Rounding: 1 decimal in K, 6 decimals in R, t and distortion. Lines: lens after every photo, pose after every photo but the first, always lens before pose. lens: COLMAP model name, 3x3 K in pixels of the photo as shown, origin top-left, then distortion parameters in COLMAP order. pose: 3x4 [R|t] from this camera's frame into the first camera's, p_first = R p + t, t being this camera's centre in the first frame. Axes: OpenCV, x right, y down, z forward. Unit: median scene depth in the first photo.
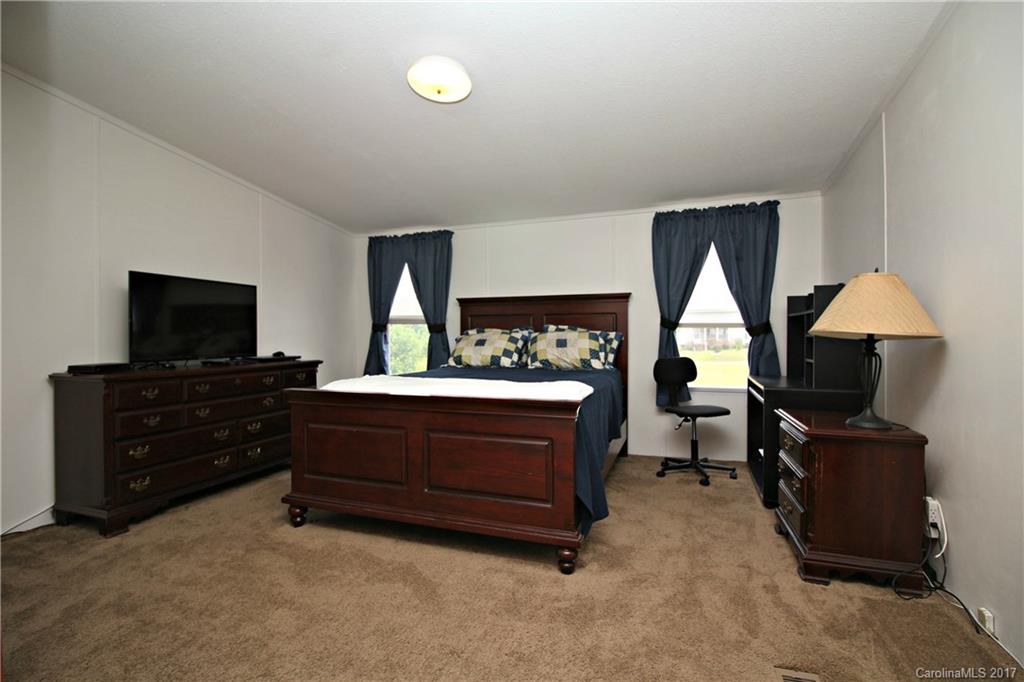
lens RADIAL K [[474.3, 0, 507.5], [0, 474.3, 337.4], [0, 0, 1]] dist [0.002357, -0.013596]
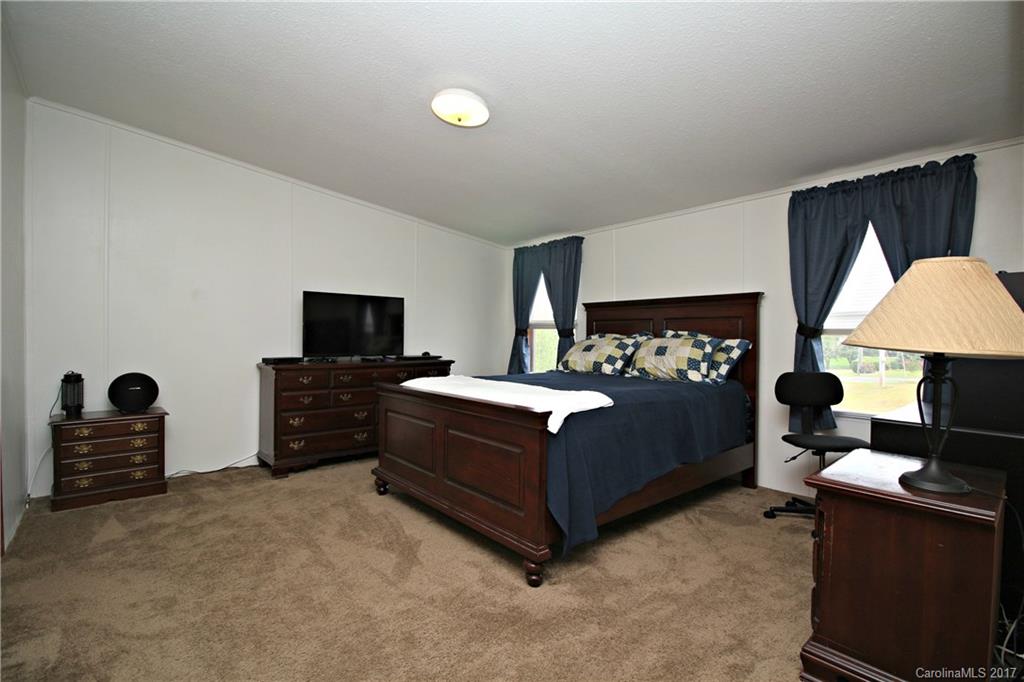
lens RADIAL K [[474.3, 0, 507.5], [0, 474.3, 337.4], [0, 0, 1]] dist [0.002357, -0.013596]
pose [[0.868498, 0.011333, -0.495563, 0.309923], [-0.013757, 0.999905, -0.001243, -0.008391], [0.495502, 0.007897, 0.868571, 0.064157]]
